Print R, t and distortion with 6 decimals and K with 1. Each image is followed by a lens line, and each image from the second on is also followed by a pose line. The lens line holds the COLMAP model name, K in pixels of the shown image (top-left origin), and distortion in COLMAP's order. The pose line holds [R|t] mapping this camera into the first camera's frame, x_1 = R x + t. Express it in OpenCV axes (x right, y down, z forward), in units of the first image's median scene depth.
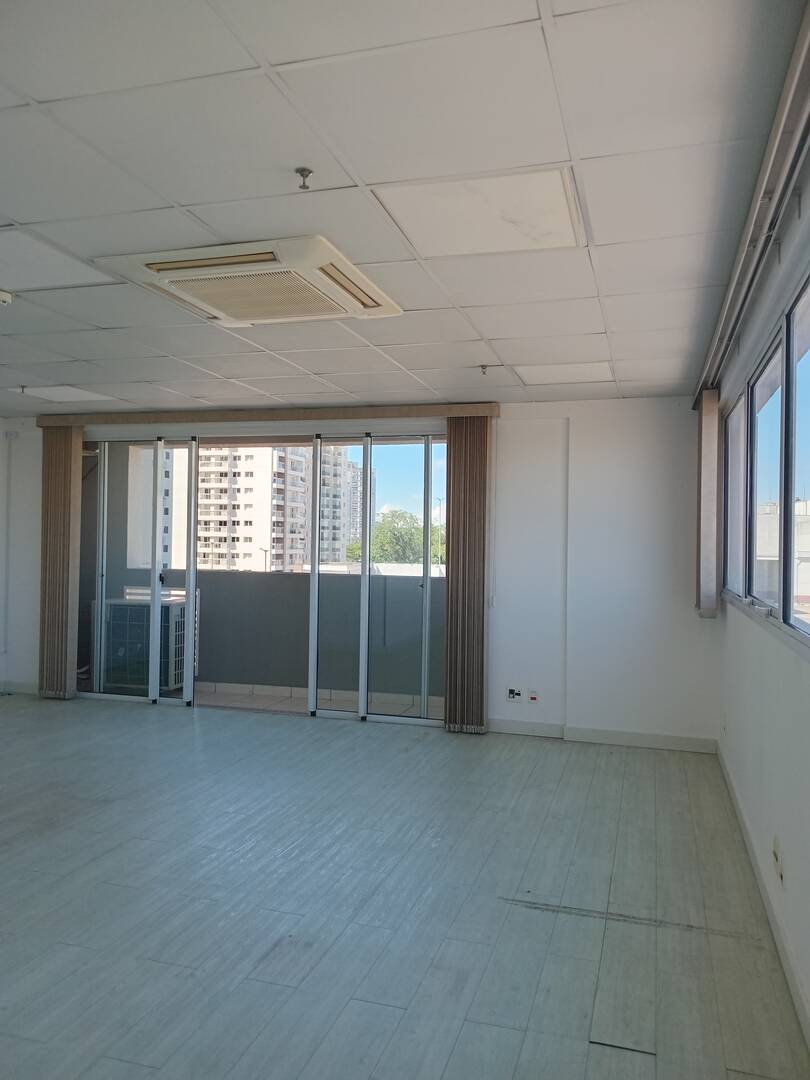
lens RADIAL K [[797.1, 0, 418.4], [0, 797.1, 536.8], [0, 0, 1]] dist [0.063082, -0.098140]
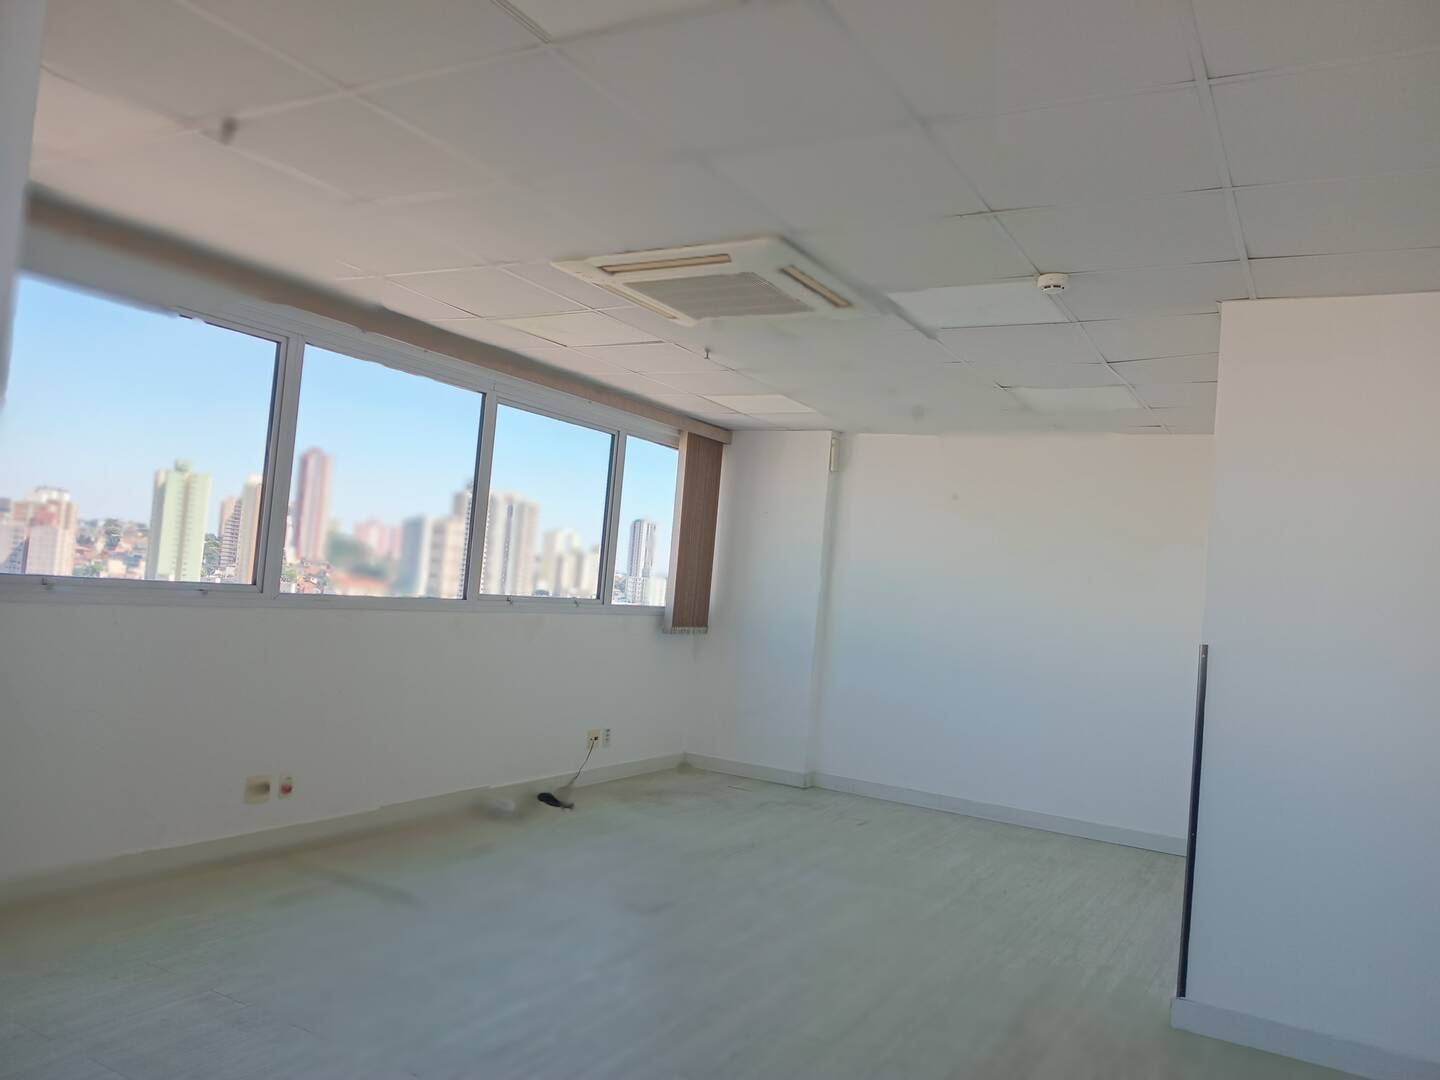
lens RADIAL K [[1069.3, 0, 713.4], [0, 1069.3, 530.0], [0, 0, 1]] dist [0.051927, -0.083505]
pose [[-0.966447, -0.087041, 0.241670, -0.277919], [-0.101772, 0.993594, -0.049129, 0.012722], [-0.235845, -0.072075, -0.969114, 1.199023]]
